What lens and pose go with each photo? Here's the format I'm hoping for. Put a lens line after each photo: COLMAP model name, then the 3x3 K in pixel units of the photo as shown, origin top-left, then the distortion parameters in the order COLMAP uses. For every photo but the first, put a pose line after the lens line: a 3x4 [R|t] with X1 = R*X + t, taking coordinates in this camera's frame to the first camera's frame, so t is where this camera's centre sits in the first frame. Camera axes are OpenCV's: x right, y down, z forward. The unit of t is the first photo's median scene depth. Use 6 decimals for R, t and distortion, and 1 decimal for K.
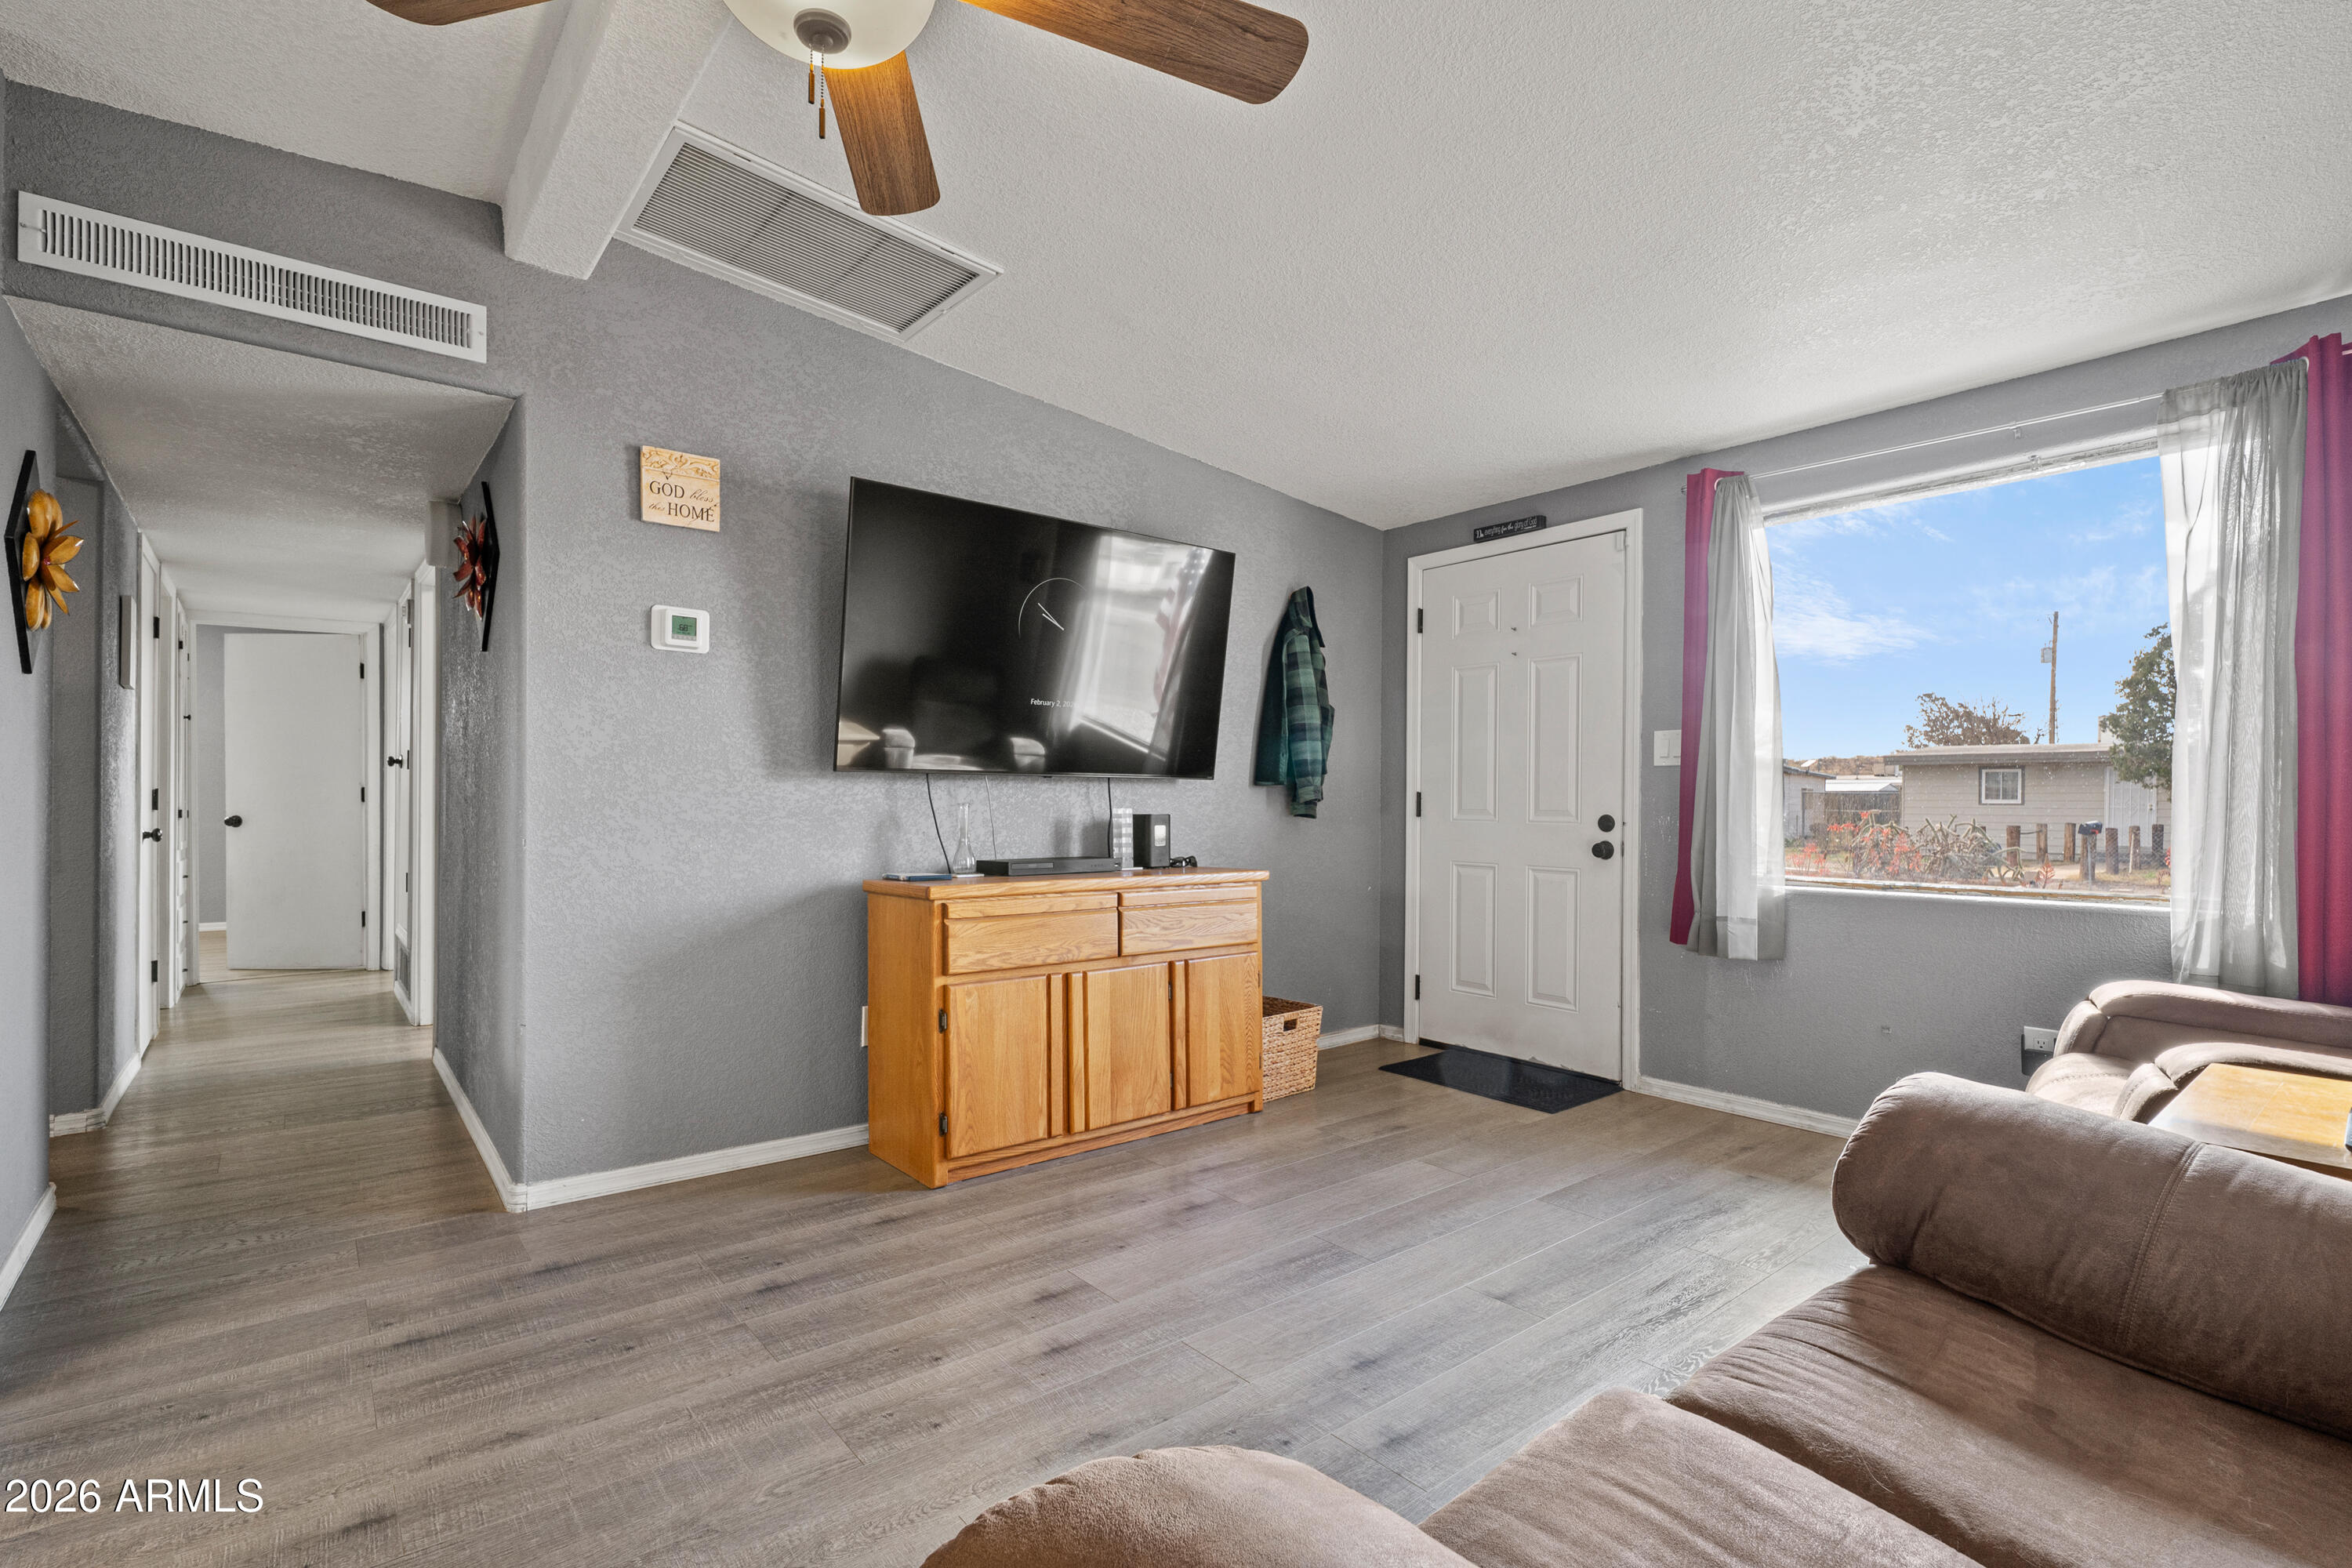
lens RADIAL K [[1083.5, 0, 1185.3], [0, 1083.5, 805.5], [0, 0, 1]] dist [-0.000323, -0.001311]
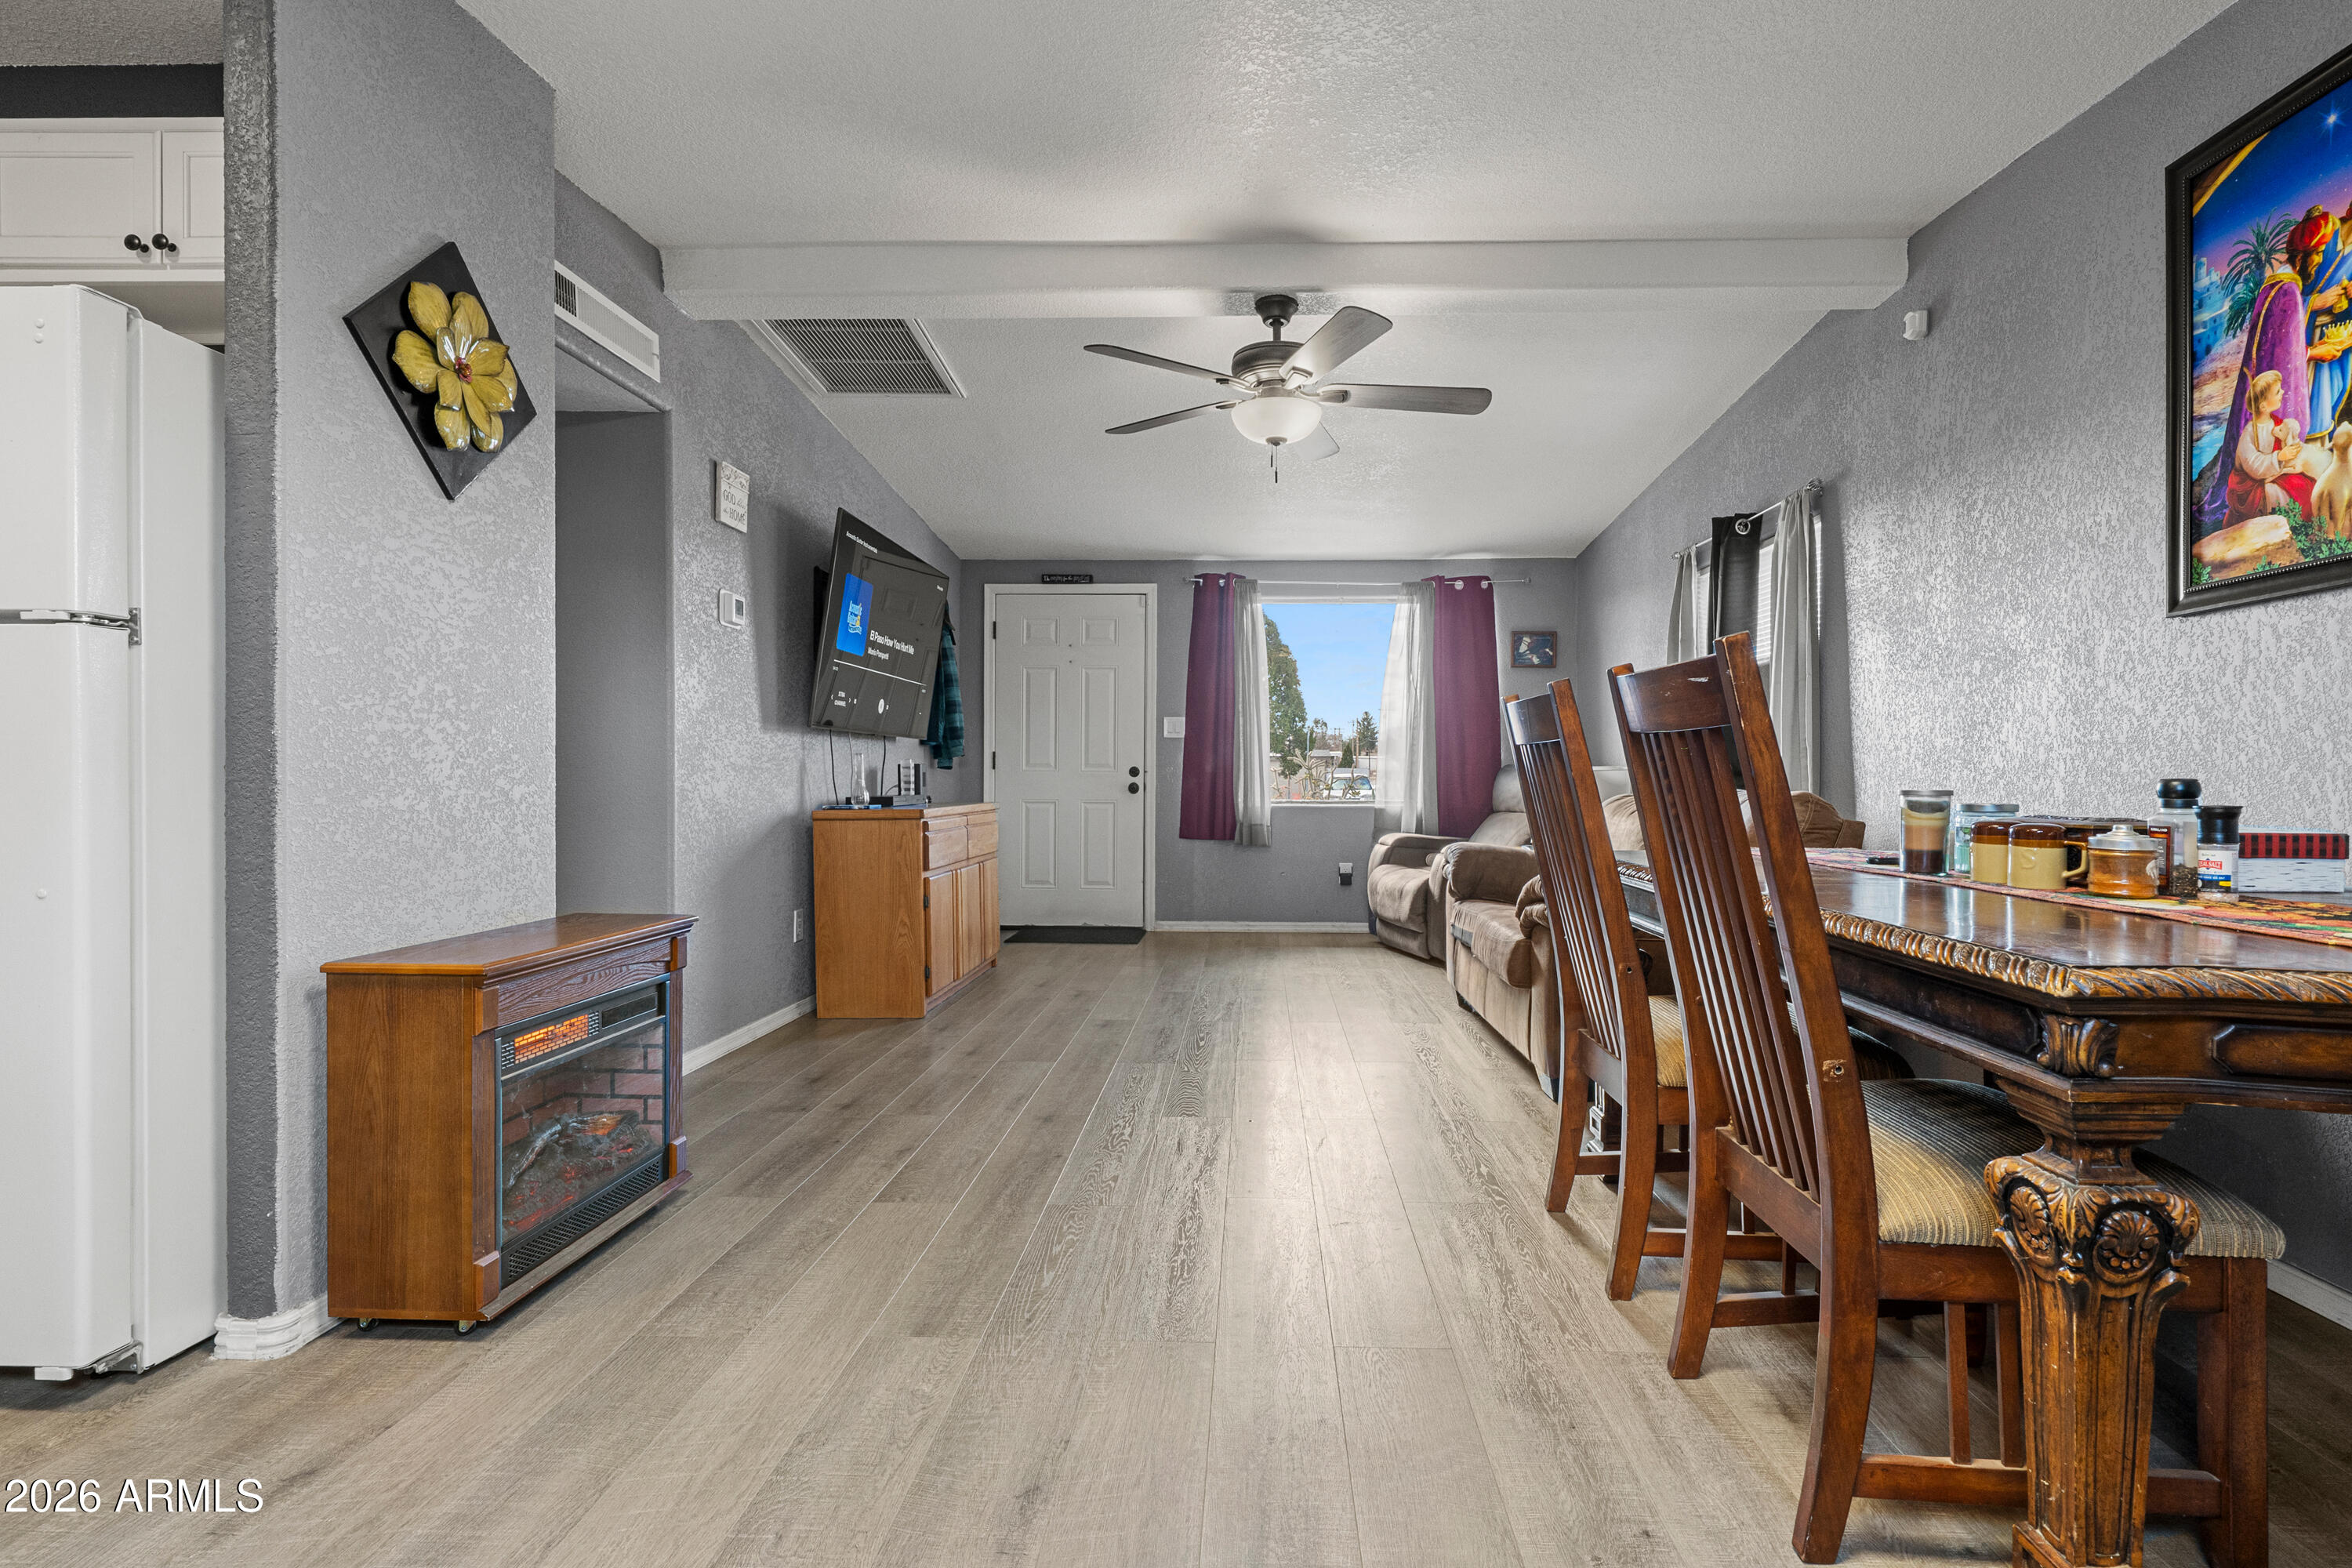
lens RADIAL K [[1083.5, 0, 1238.6], [0, 1083.5, 784.8], [0, 0, 1]] dist [-0.000323, -0.001311]
pose [[0.652705, -0.007549, 0.757574, -1.017668], [-0.000518, 0.999946, 0.010411, 0.025553], [-0.757612, -0.007187, 0.652666, -0.257736]]
